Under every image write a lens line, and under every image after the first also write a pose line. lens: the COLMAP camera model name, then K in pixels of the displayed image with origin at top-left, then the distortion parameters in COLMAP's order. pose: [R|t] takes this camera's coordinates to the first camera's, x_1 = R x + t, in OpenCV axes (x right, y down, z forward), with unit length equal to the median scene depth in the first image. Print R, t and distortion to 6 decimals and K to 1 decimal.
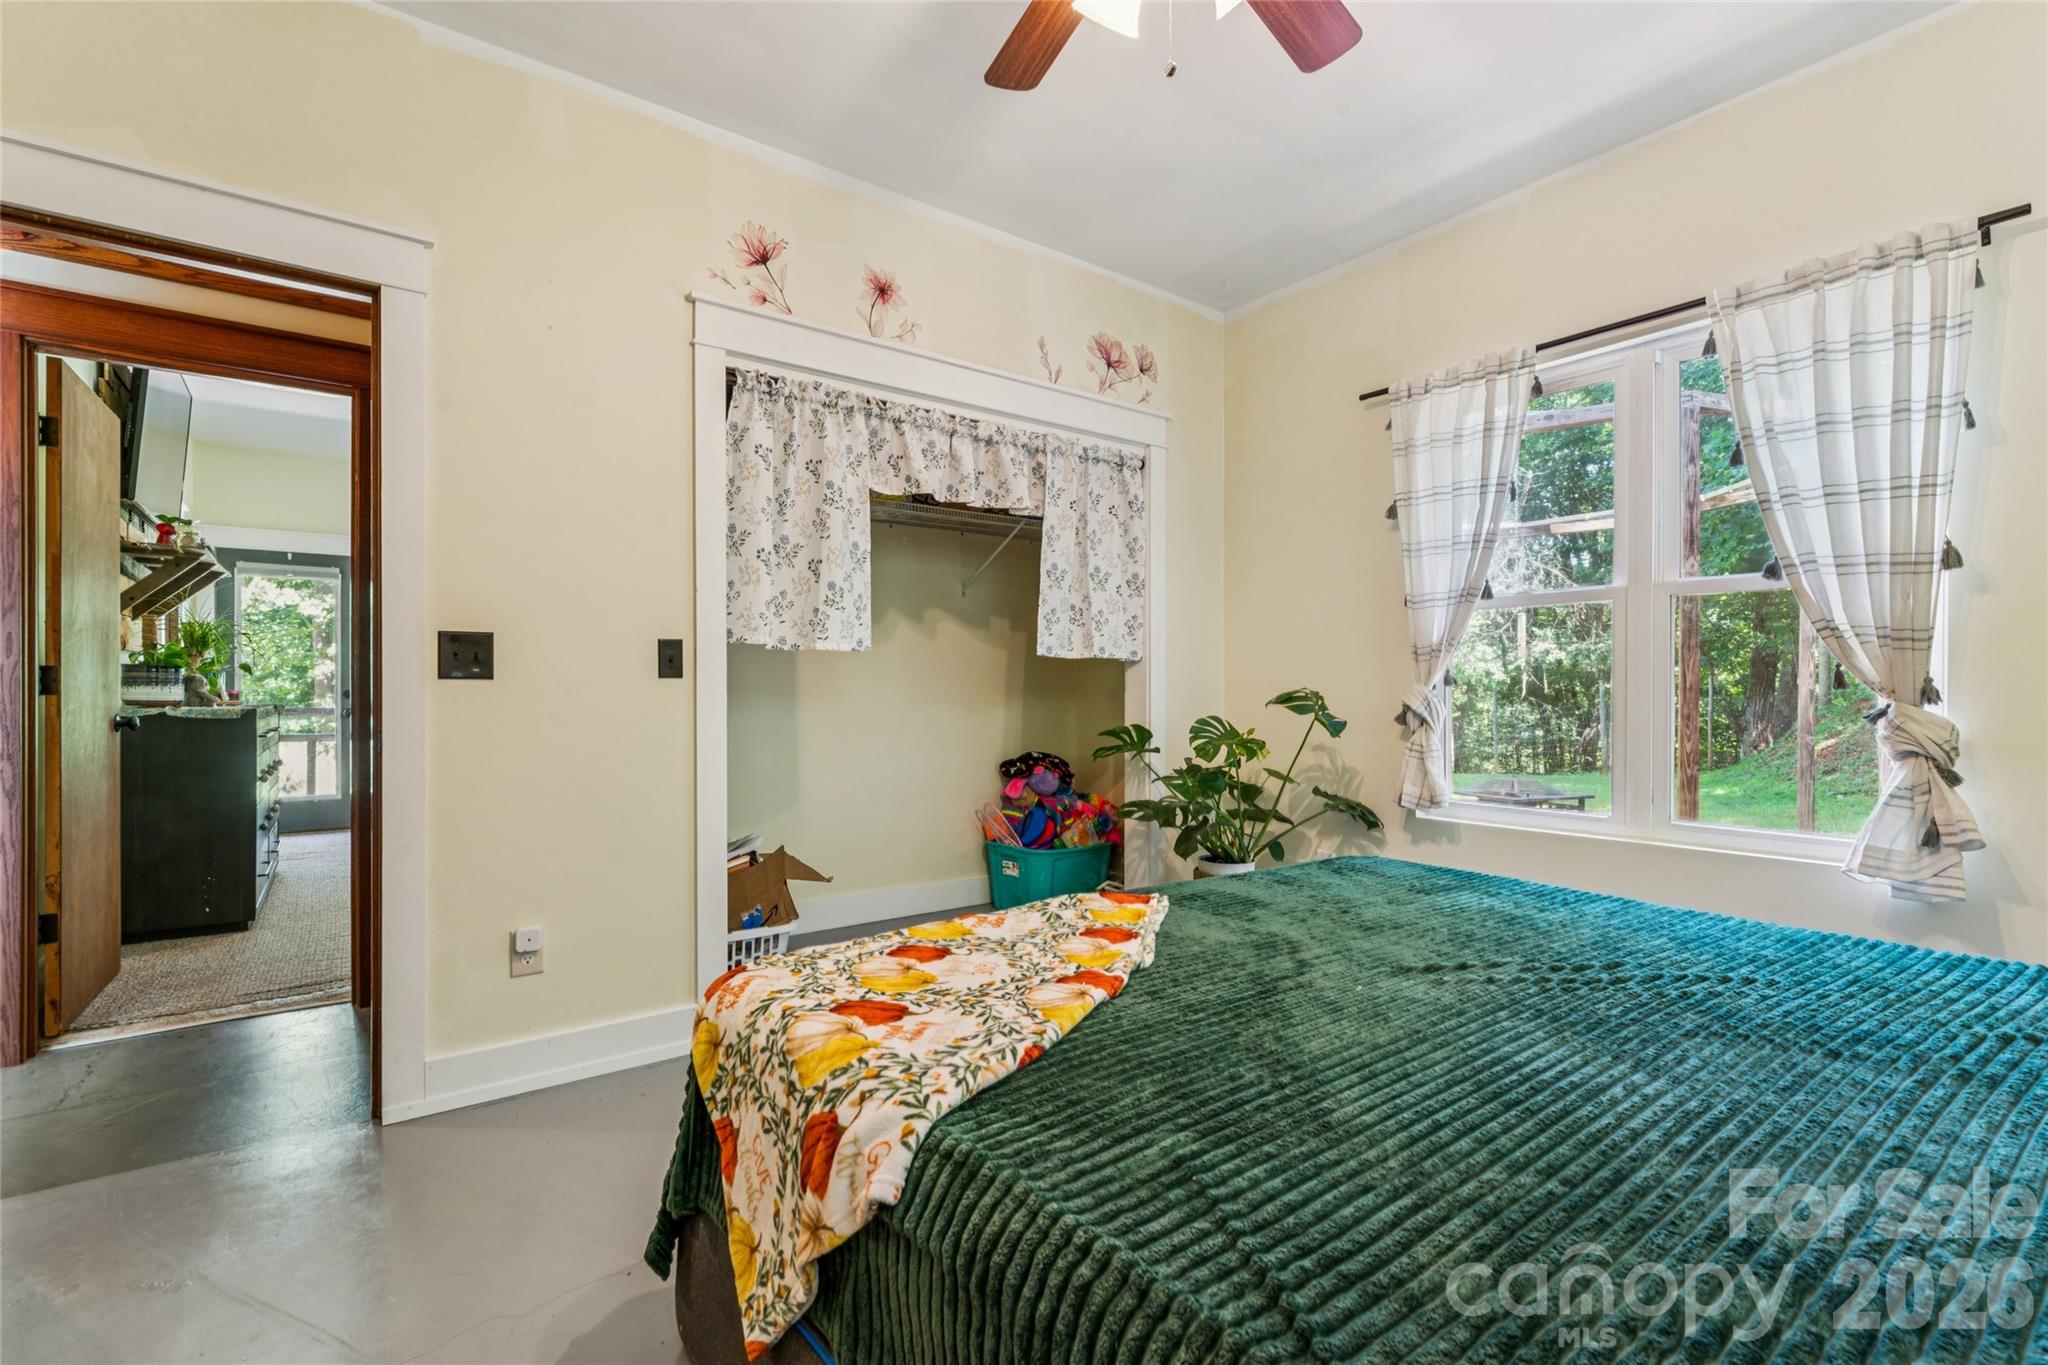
lens RADIAL K [[911.2, 0, 1012.8], [0, 911.2, 684.9], [0, 0, 1]] dist [-0.003225, -0.000240]
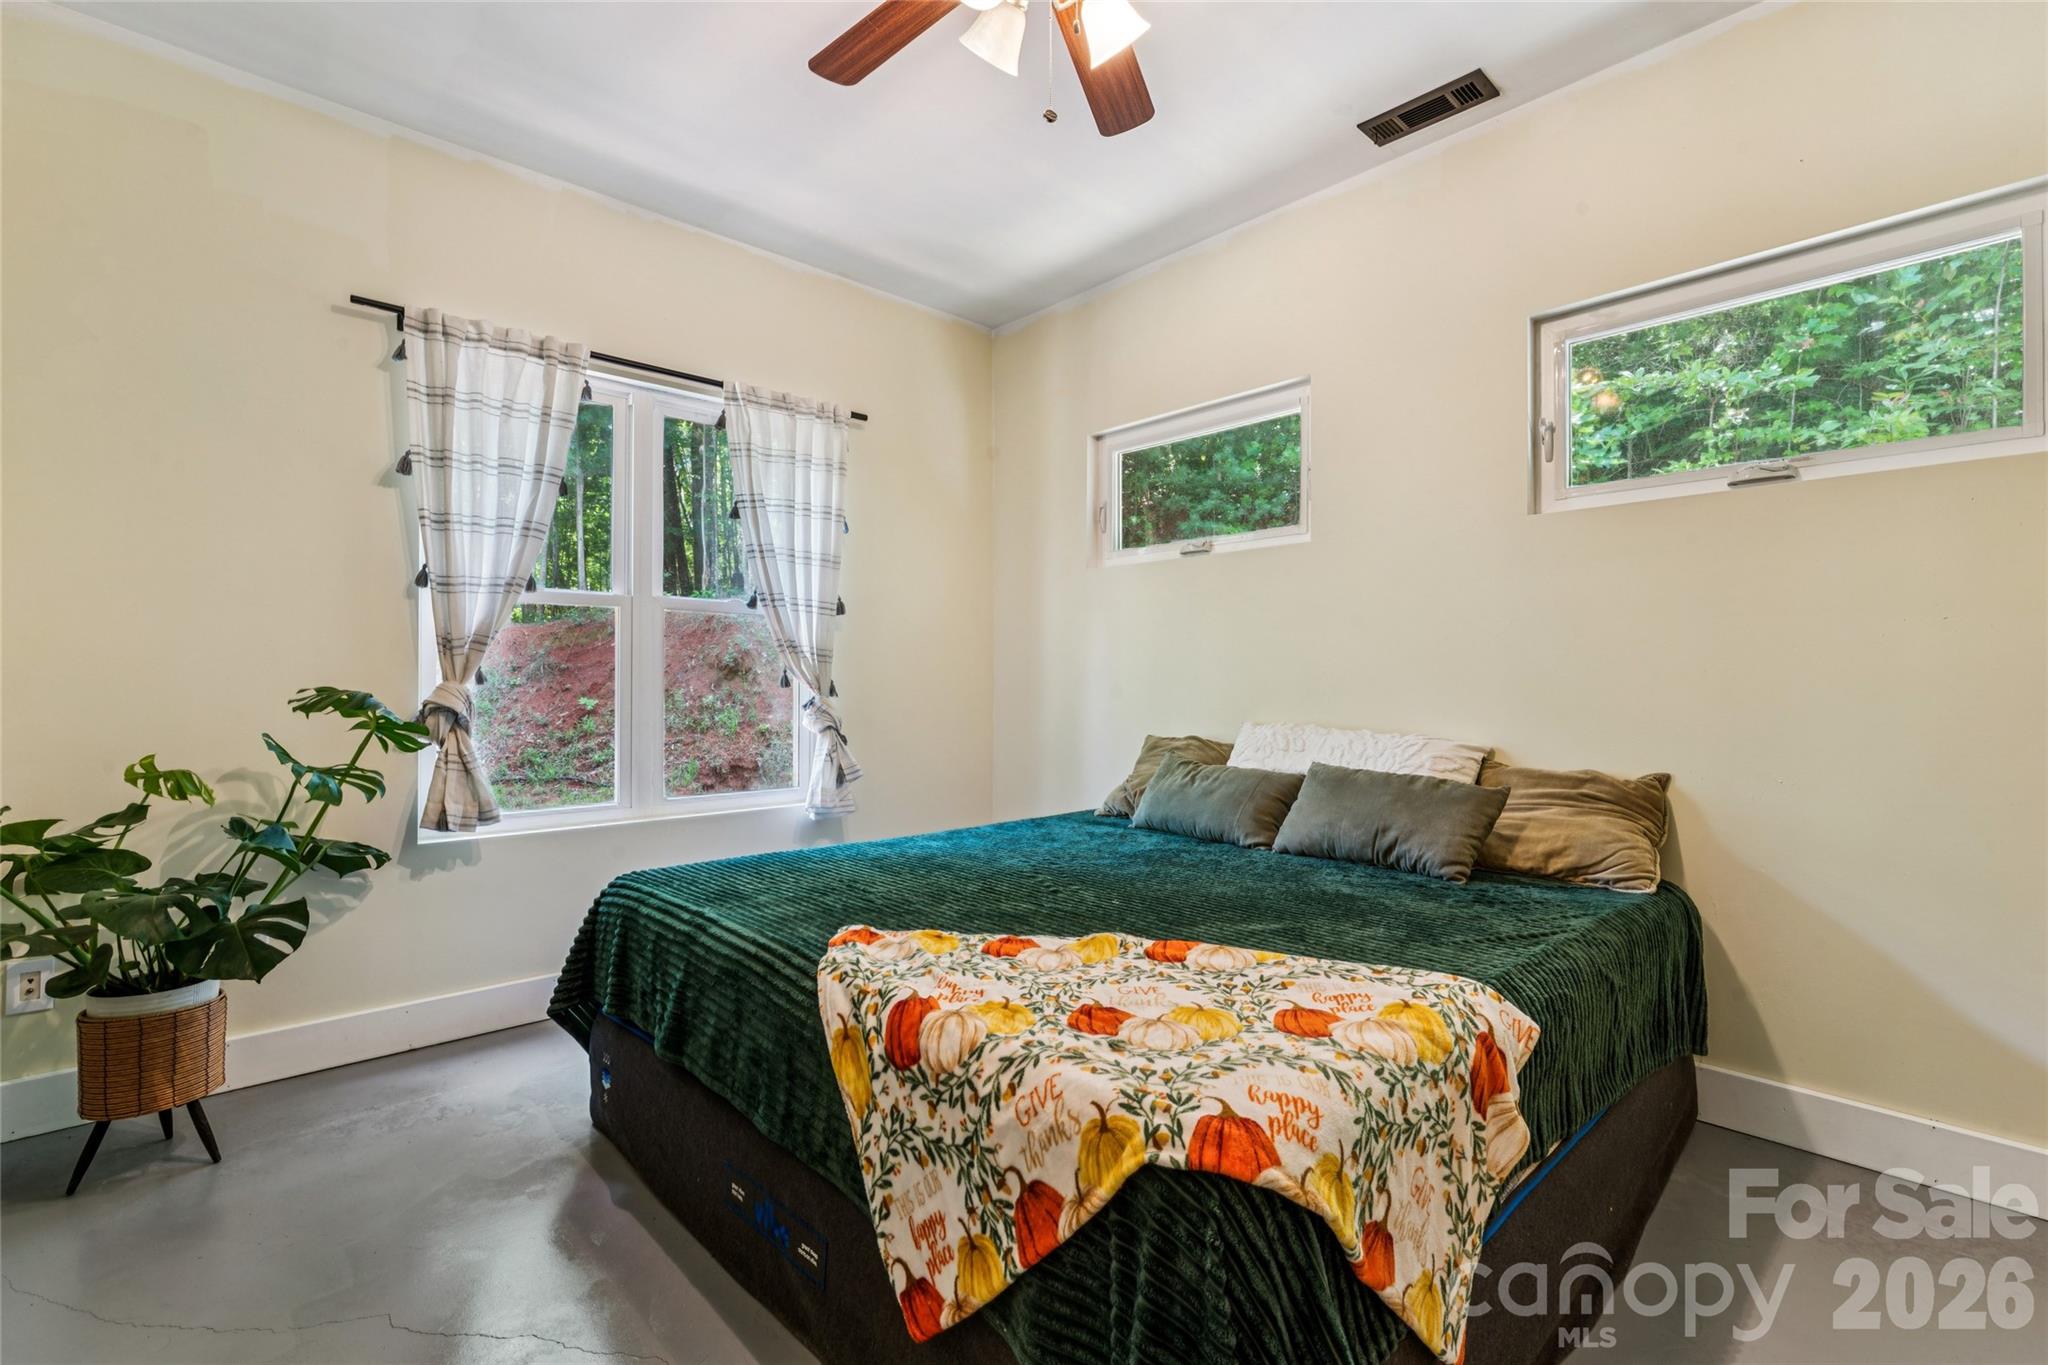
lens RADIAL K [[911.2, 0, 1012.8], [0, 911.2, 684.9], [0, 0, 1]] dist [-0.003225, -0.000240]
pose [[-0.100104, -0.000582, 0.994977, -0.864646], [-0.003553, 0.999994, 0.000227, -0.001808], [-0.994971, -0.003512, -0.100106, 1.116286]]
